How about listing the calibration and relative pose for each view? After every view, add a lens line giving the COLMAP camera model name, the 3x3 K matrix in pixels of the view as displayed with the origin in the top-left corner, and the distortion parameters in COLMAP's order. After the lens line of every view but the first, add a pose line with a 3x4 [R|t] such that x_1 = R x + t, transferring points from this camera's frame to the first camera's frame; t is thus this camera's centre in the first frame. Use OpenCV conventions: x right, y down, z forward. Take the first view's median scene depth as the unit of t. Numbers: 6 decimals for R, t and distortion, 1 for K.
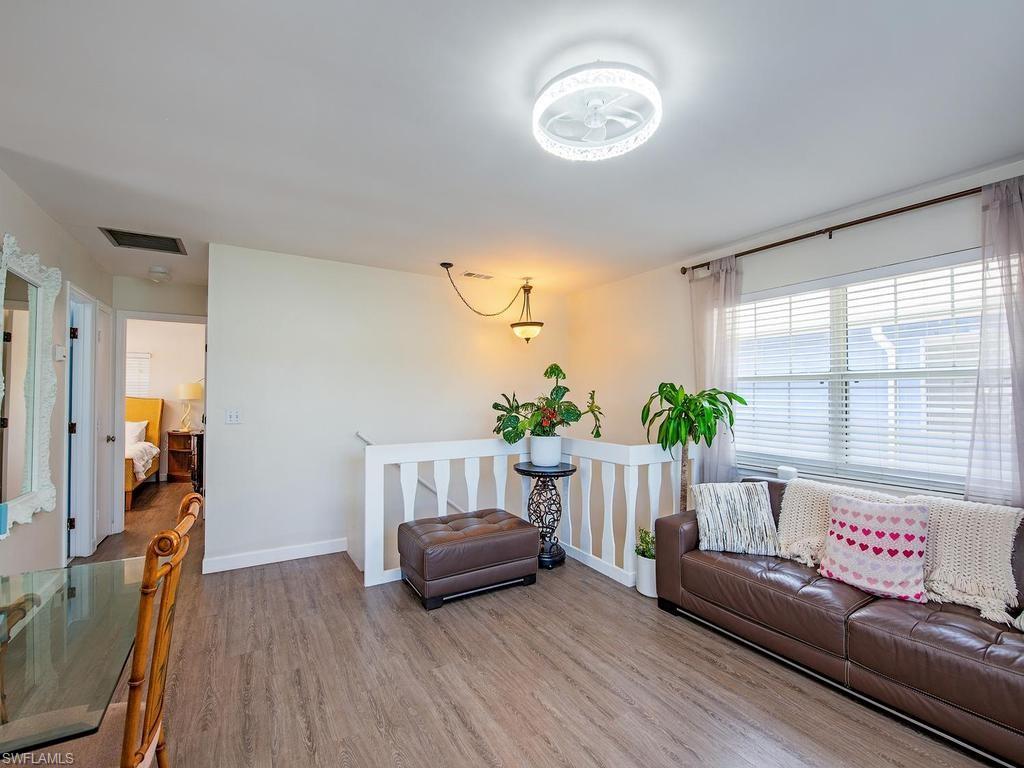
lens RADIAL K [[469.3, 0, 514.1], [0, 469.3, 381.9], [0, 0, 1]] dist [-0.001487, -0.000155]
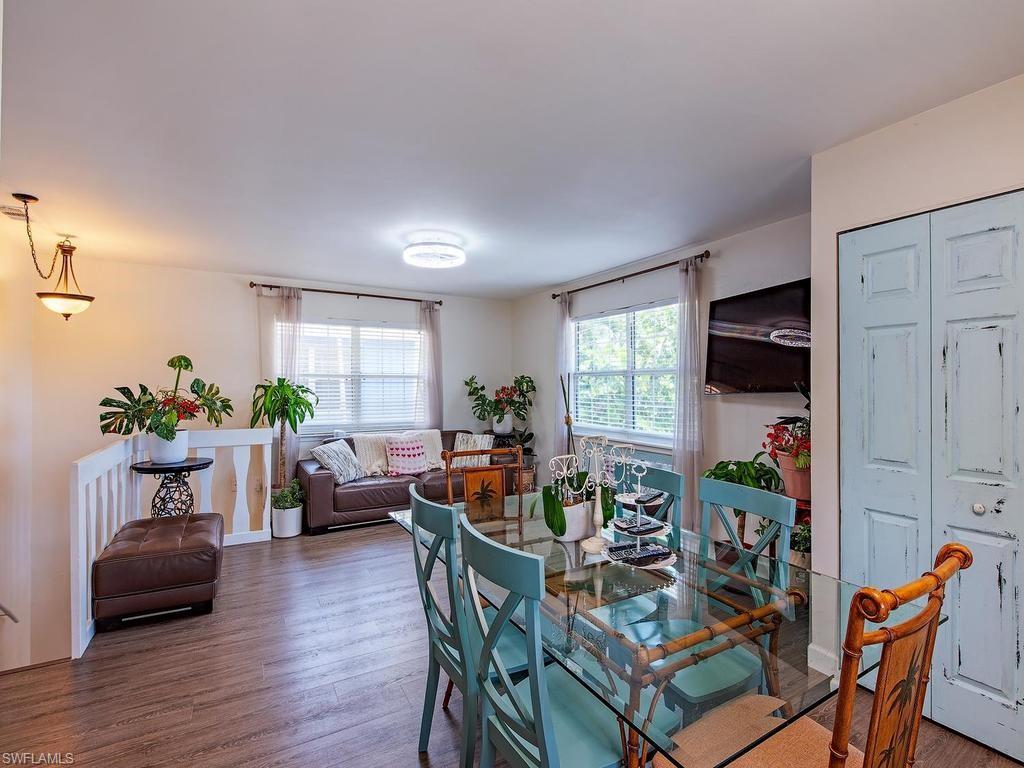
lens RADIAL K [[484.0, 0, 509.3], [0, 484.0, 383.5], [0, 0, 1]] dist [0.001257, 0.000137]
pose [[-0.007231, -0.001840, 0.999972, -1.031384], [-0.034999, 0.999386, 0.001586, -0.006902], [-0.999361, -0.034987, -0.007291, 0.369616]]
